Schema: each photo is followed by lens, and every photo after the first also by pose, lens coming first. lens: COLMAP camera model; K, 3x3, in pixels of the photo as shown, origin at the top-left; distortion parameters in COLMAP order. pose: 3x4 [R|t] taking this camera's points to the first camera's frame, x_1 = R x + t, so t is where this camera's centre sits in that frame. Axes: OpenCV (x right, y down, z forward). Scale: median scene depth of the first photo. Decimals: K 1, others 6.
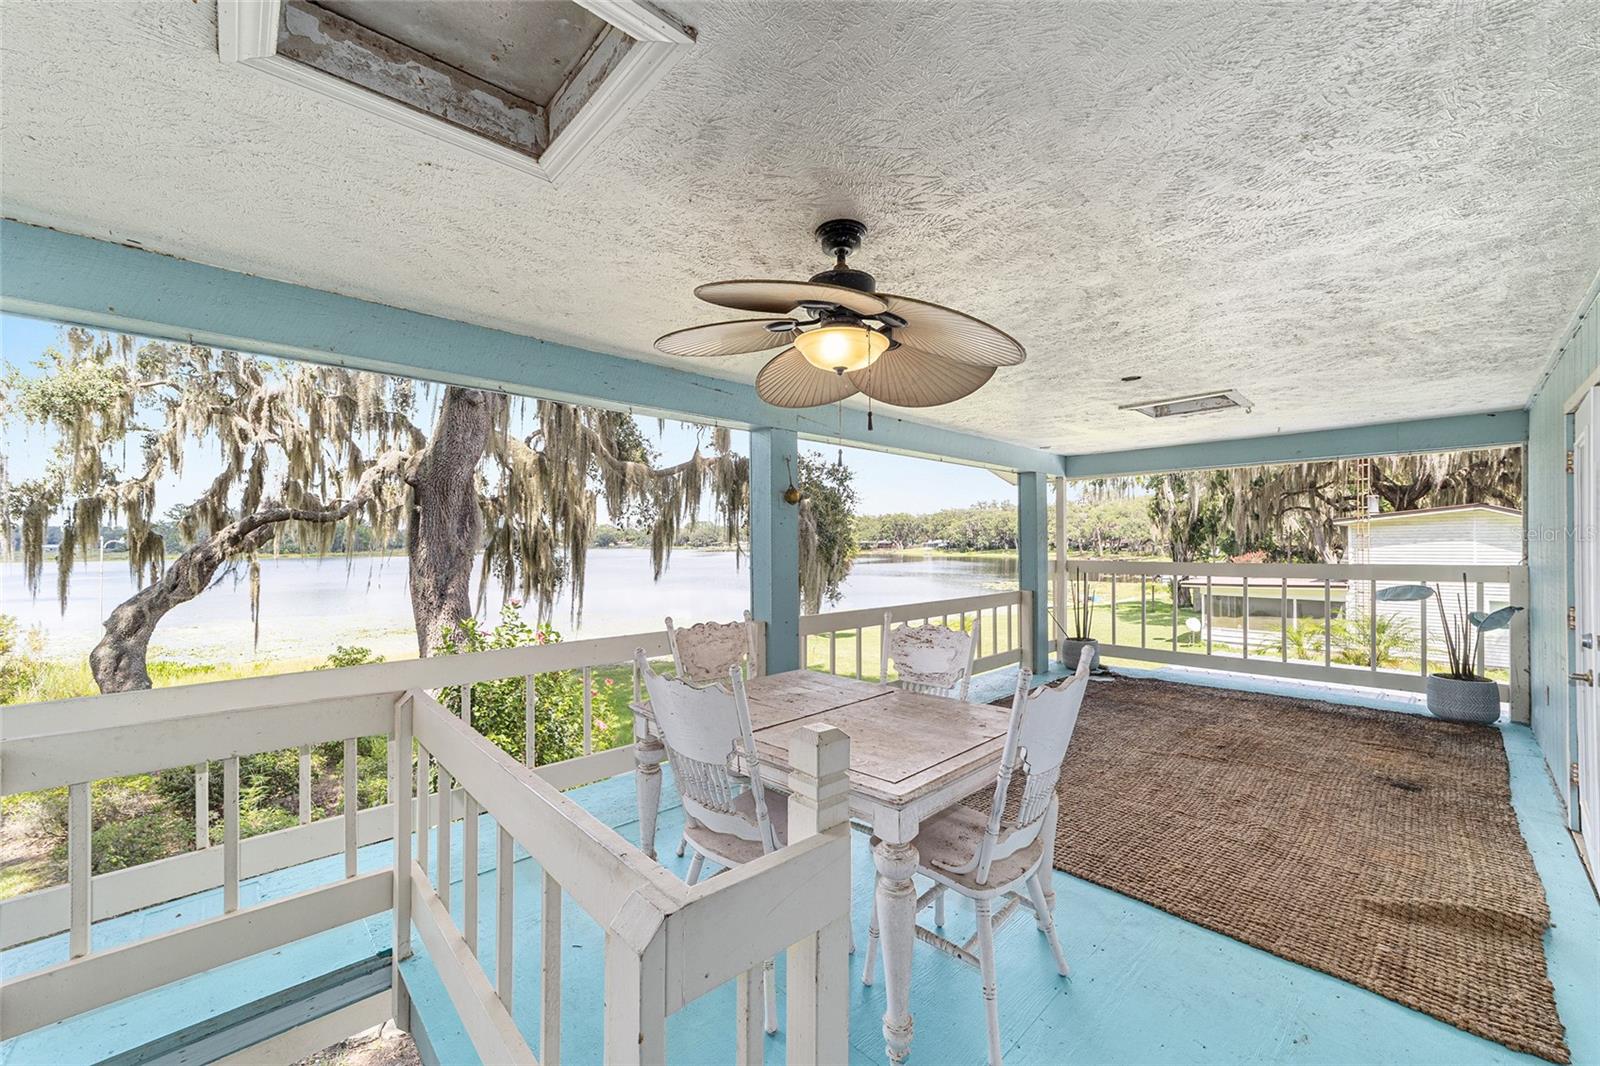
lens RADIAL K [[607.6, 0, 797.3], [0, 607.6, 536.6], [0, 0, 1]] dist [0.002966, 0.000403]
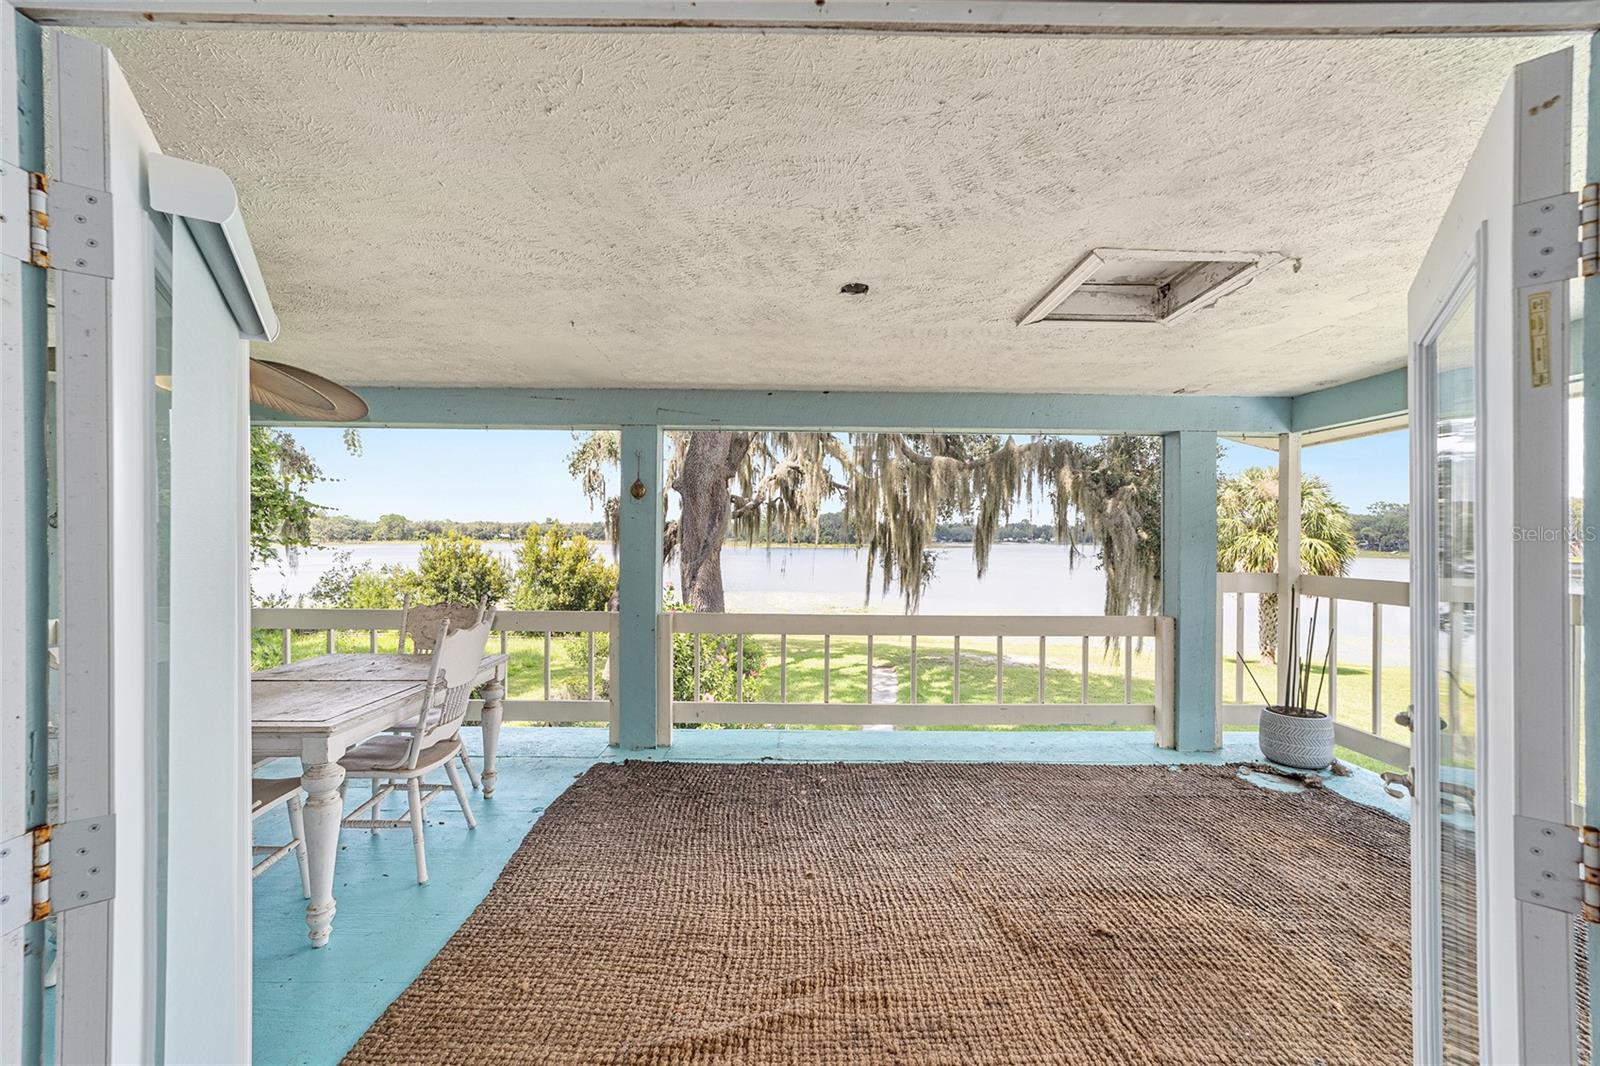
lens RADIAL K [[600.6, 0, 800.0], [0, 600.6, 533.0], [0, 0, 1]] dist [-0.002515, 0.000008]
pose [[0.736427, 0.003671, -0.676507, 0.421231], [-0.003650, 0.999992, 0.001454, 0.000578], [0.676507, 0.001398, 0.736435, 0.219436]]
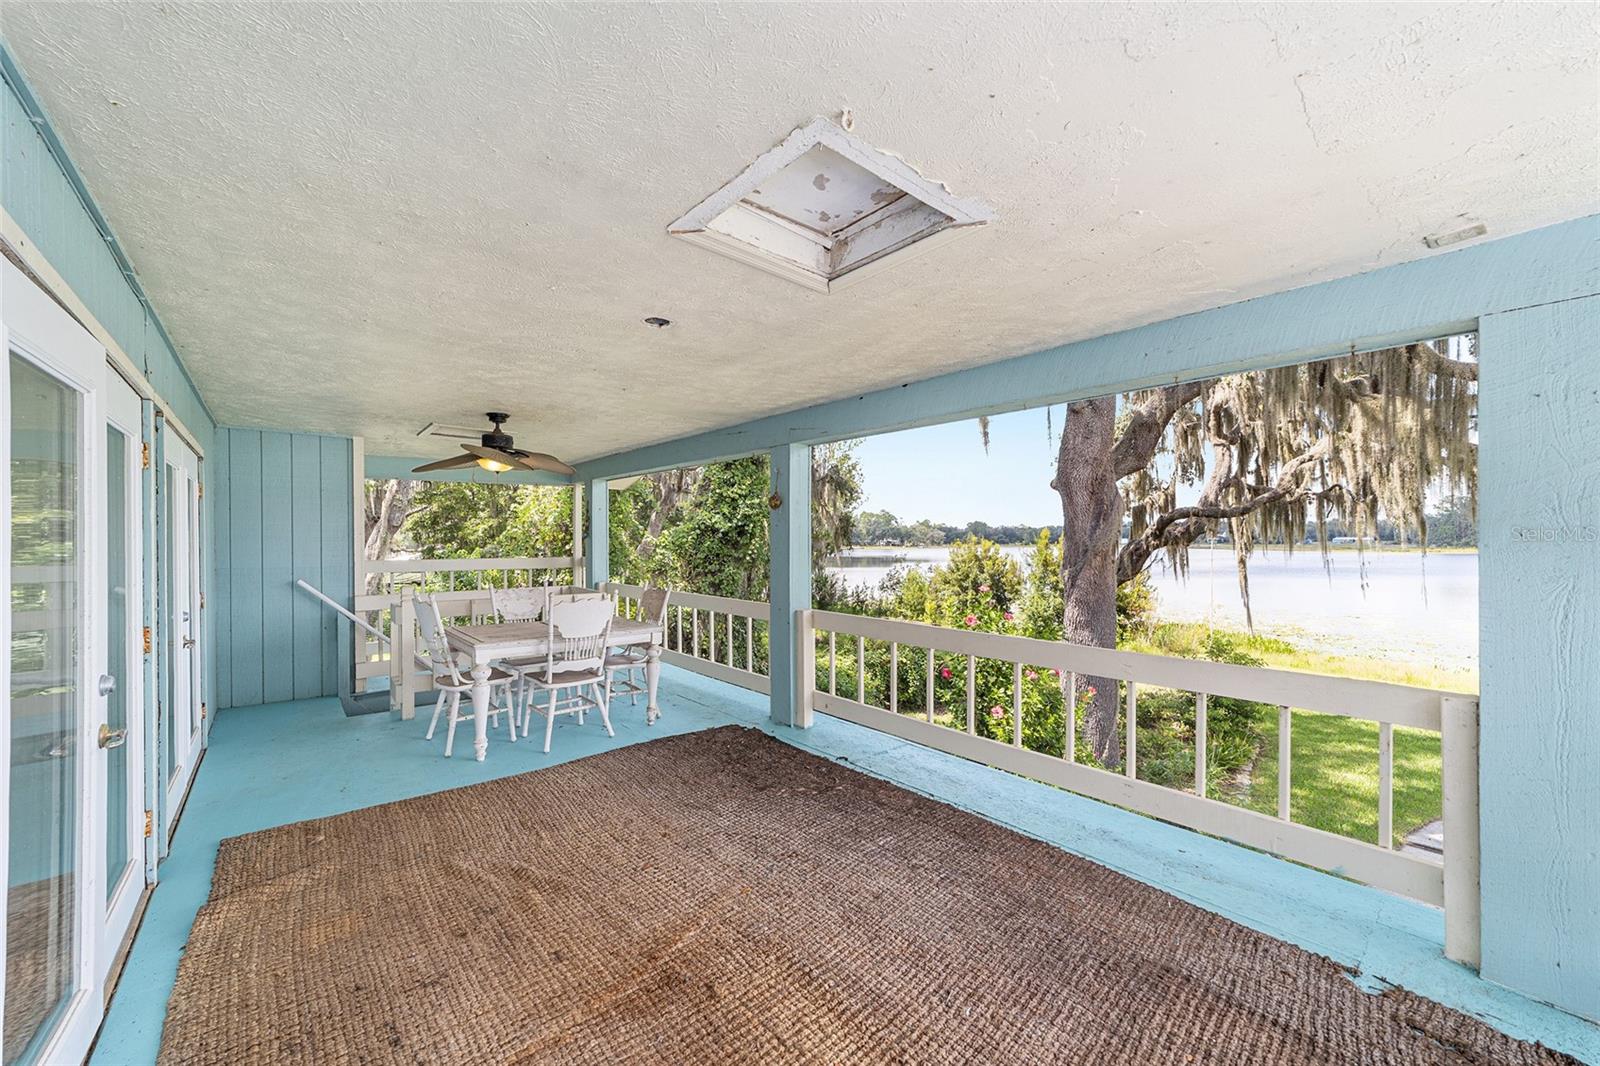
lens RADIAL K [[607.6, 0, 797.3], [0, 607.6, 536.6], [0, 0, 1]] dist [0.002966, 0.000403]
pose [[-0.045112, -0.002403, -0.998979, 0.571010], [0.014959, 0.999883, -0.003081, 0.002140], [0.998870, -0.015083, -0.045071, 0.537826]]
